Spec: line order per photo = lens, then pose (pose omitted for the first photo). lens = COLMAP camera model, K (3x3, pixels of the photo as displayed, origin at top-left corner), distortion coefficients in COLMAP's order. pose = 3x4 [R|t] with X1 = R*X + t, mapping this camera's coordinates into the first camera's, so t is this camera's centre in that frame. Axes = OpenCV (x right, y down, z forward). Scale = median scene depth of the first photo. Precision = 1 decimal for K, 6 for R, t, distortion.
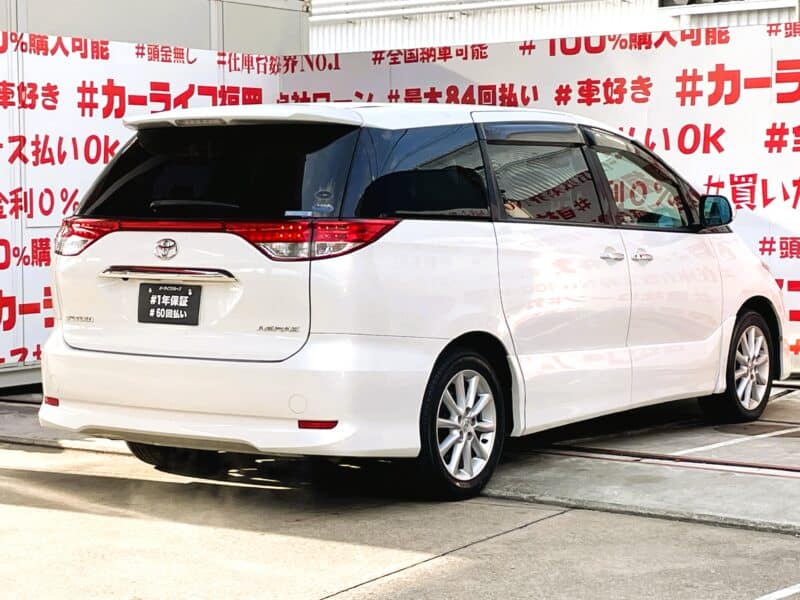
lens RADIAL K [[1751.4, 0, 400.8], [0, 1751.4, 298.8], [0, 0, 1]] dist [0.057484, 0.000000]
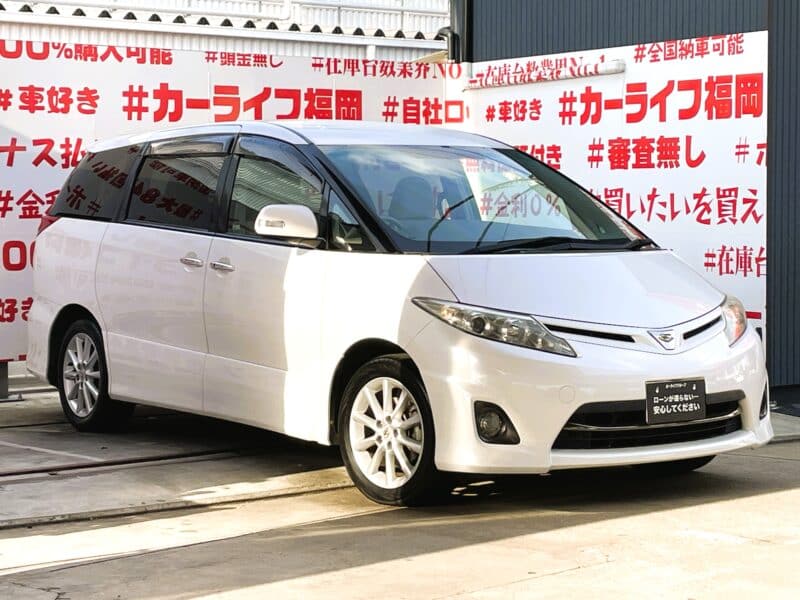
lens RADIAL K [[1702.6, 0, 402.8], [0, 1702.6, 304.4], [0, 0, 1]] dist [0.038093, 0.000000]
pose [[0.340979, -0.049326, 0.938776, -0.739735], [0.054920, 0.997962, 0.032489, -0.025272], [-0.938465, 0.040479, 0.342993, 0.511021]]
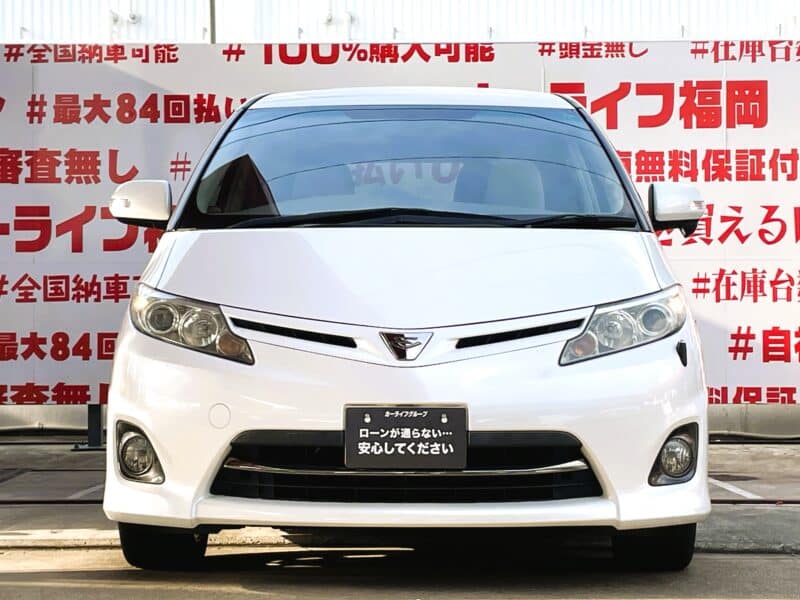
lens RADIAL K [[1793.3, 0, 400.7], [0, 1793.3, 299.1], [0, 0, 1]] dist [0.091785, 0.000000]
pose [[0.829489, 0.009286, 0.558446, -0.361353], [0.028199, 0.997890, -0.058480, 0.028293], [-0.557811, 0.064256, 0.827477, 0.269510]]
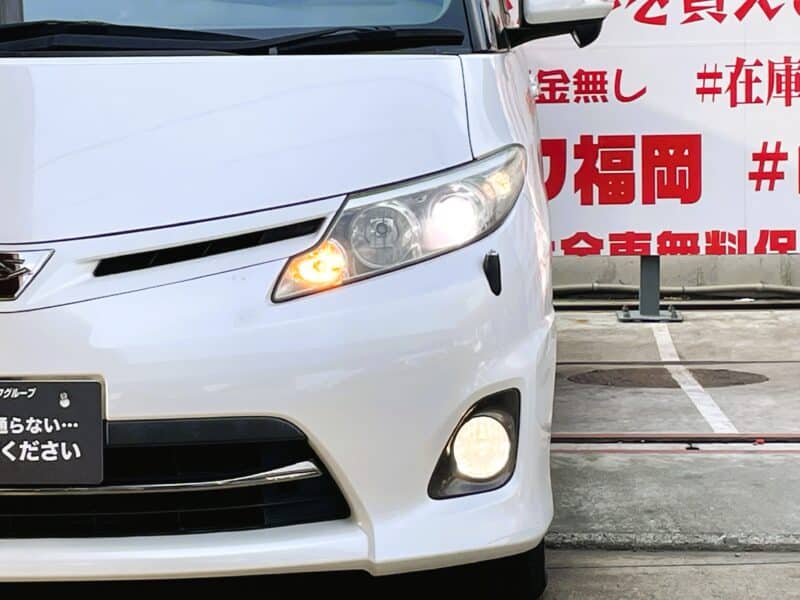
lens RADIAL K [[2248.5, 0, 399.0], [0, 2248.5, 298.6], [0, 0, 1]] dist [0.135880, 0.000000]
pose [[0.846975, -0.061538, 0.528060, -0.236647], [0.040800, 0.997873, 0.050847, 0.003065], [-0.530065, -0.021521, 0.847684, 0.329031]]
